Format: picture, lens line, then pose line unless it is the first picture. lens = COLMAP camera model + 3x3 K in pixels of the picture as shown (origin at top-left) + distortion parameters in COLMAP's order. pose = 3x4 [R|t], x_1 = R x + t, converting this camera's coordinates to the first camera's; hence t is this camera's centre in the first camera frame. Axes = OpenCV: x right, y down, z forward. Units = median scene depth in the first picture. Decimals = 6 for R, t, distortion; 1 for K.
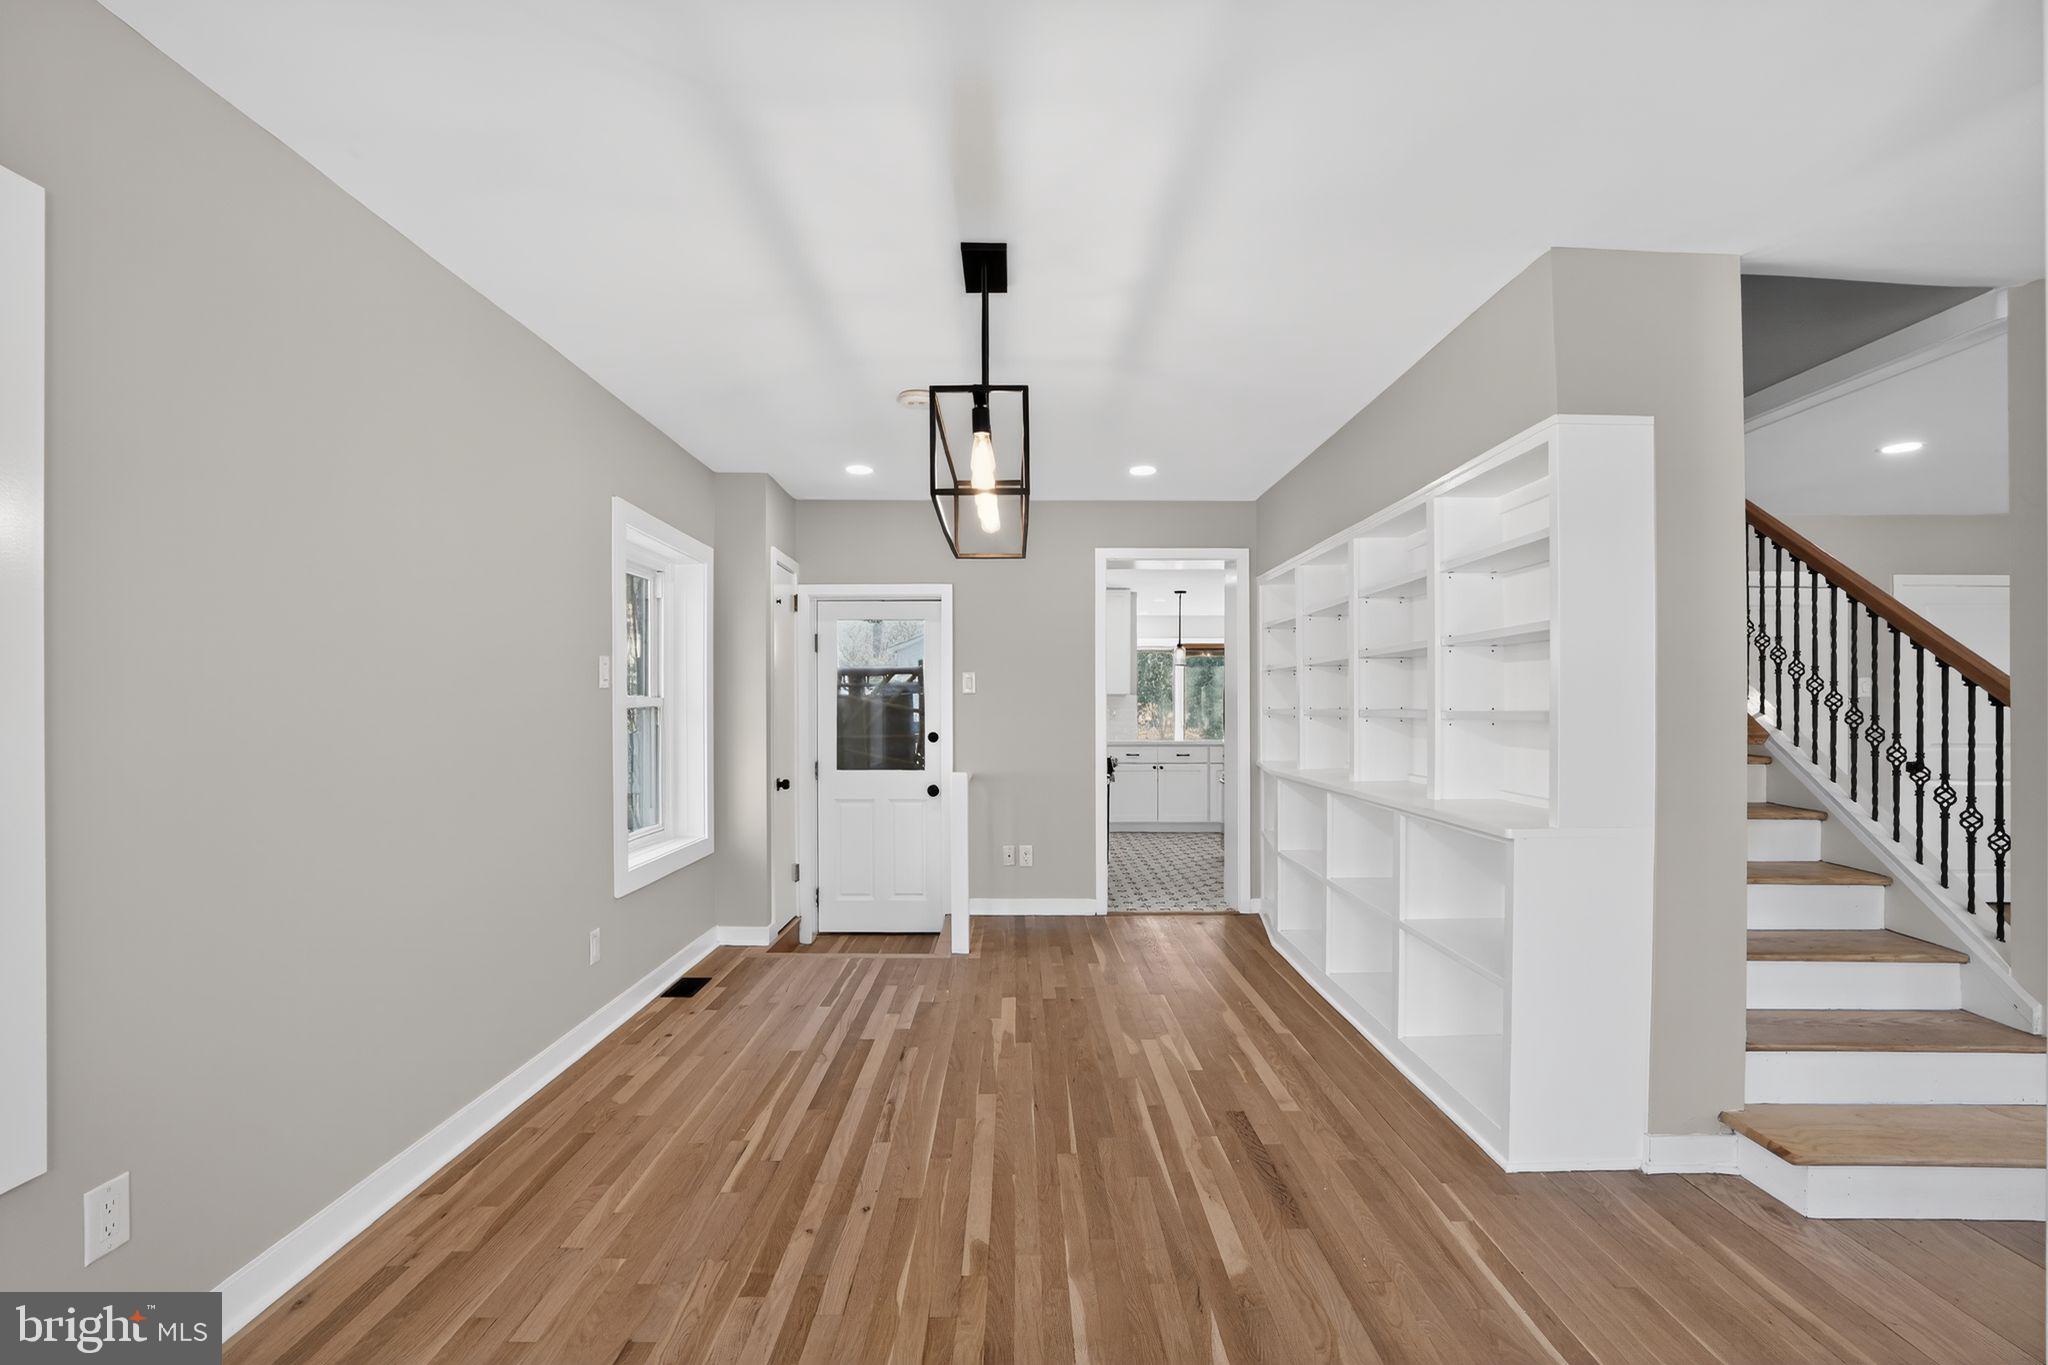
lens RADIAL K [[949.6, 0, 1020.6], [0, 949.6, 699.6], [0, 0, 1]] dist [-0.059500, 0.013862]
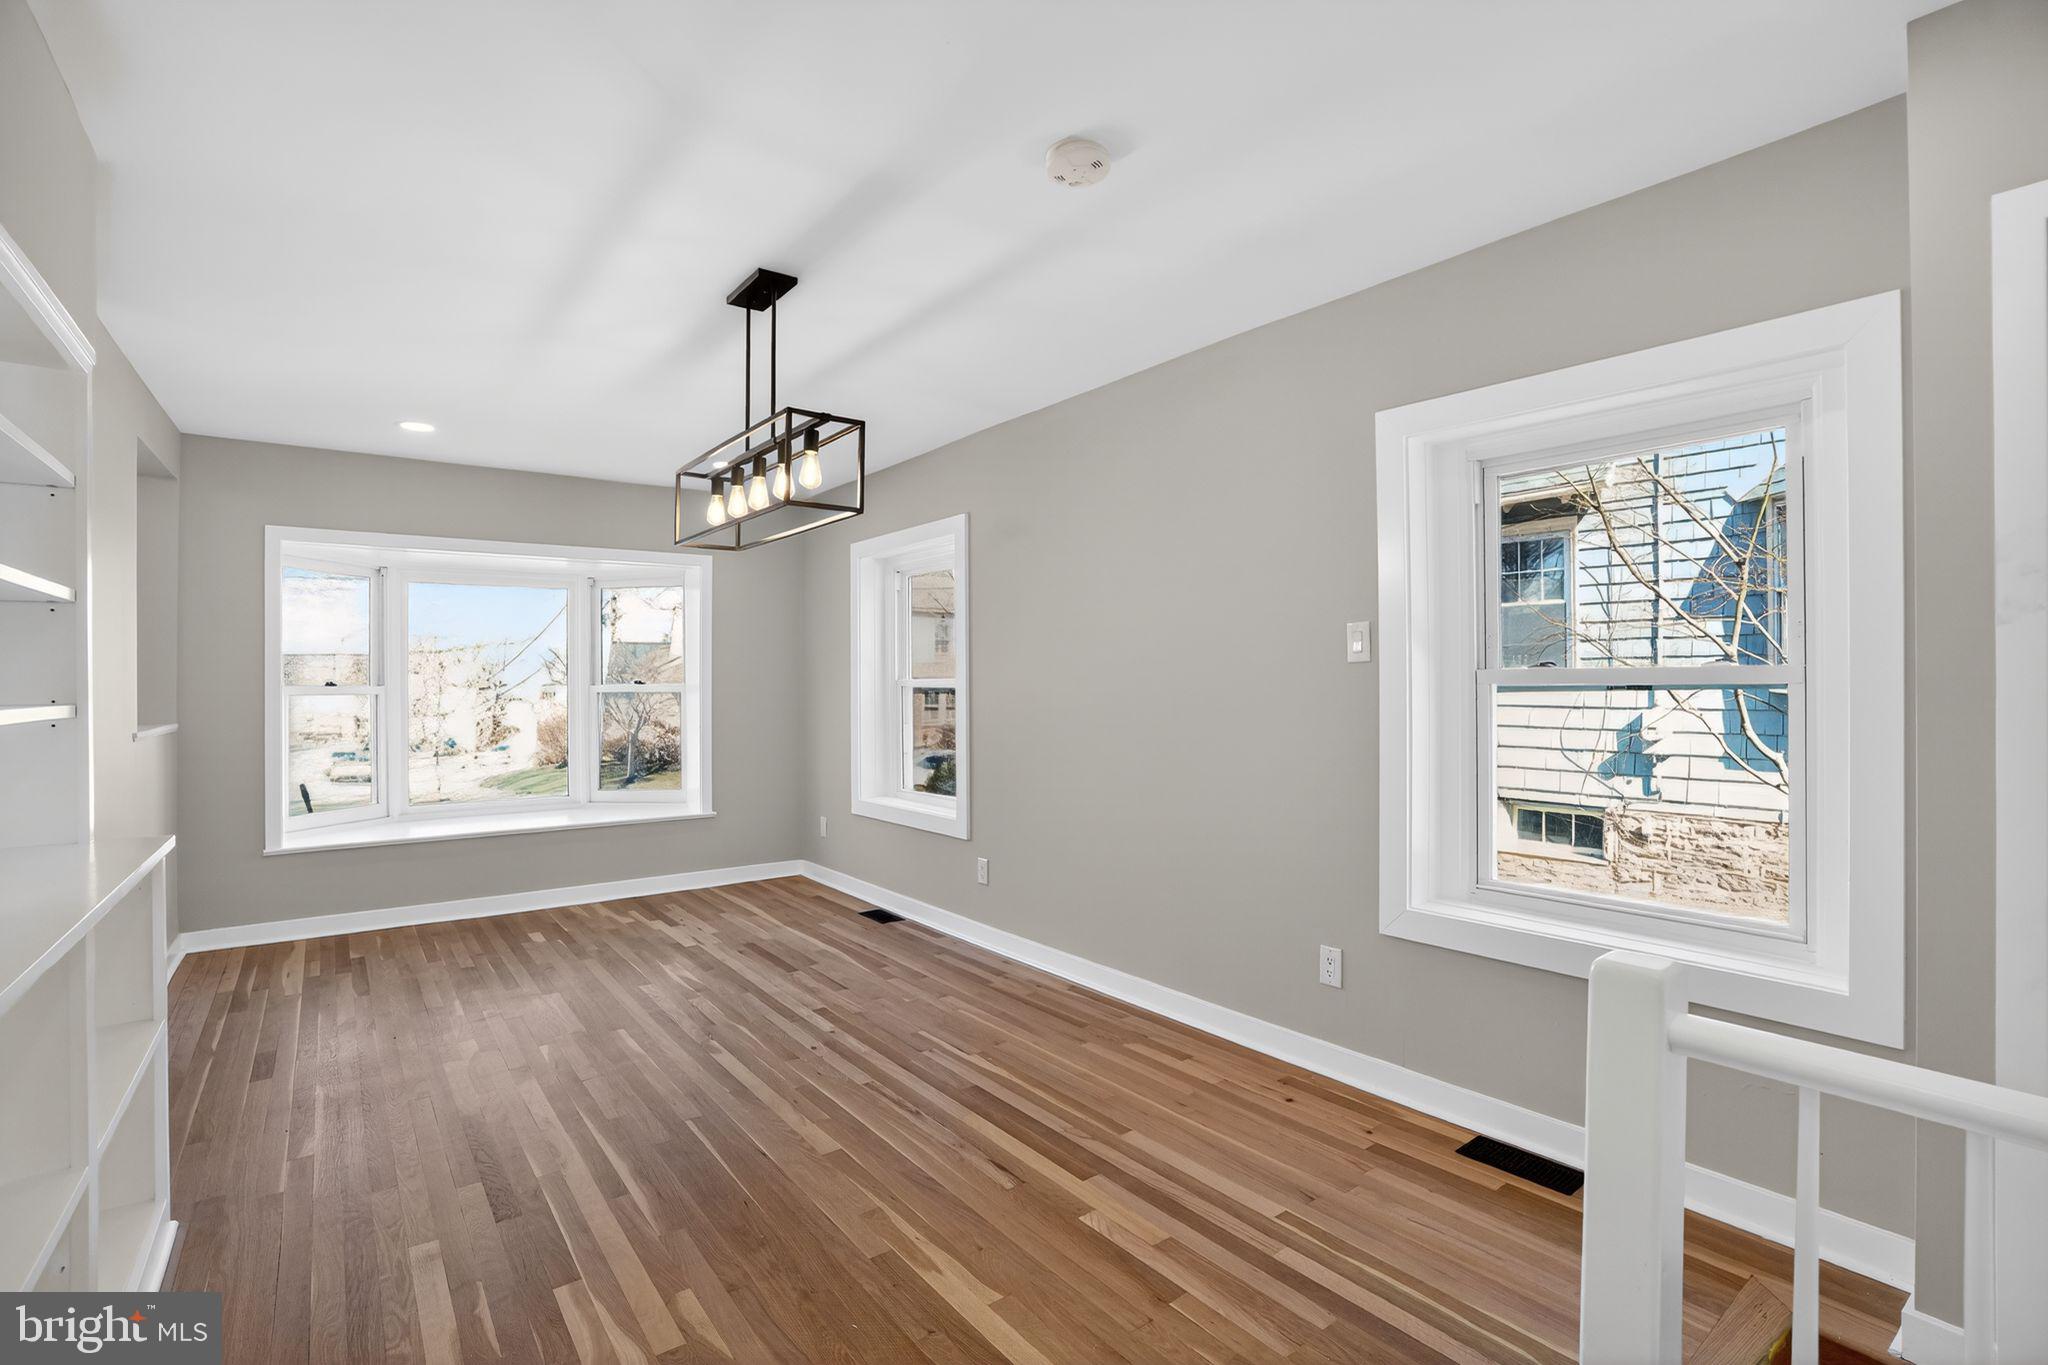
lens RADIAL K [[949.6, 0, 1029.6], [0, 949.6, 679.9], [0, 0, 1]] dist [-0.059500, 0.013862]
pose [[-0.793633, 0.002581, -0.608391, 0.338124], [0.010939, 0.999890, -0.010027, 0.010481], [0.608298, -0.014613, -0.793574, 1.818736]]
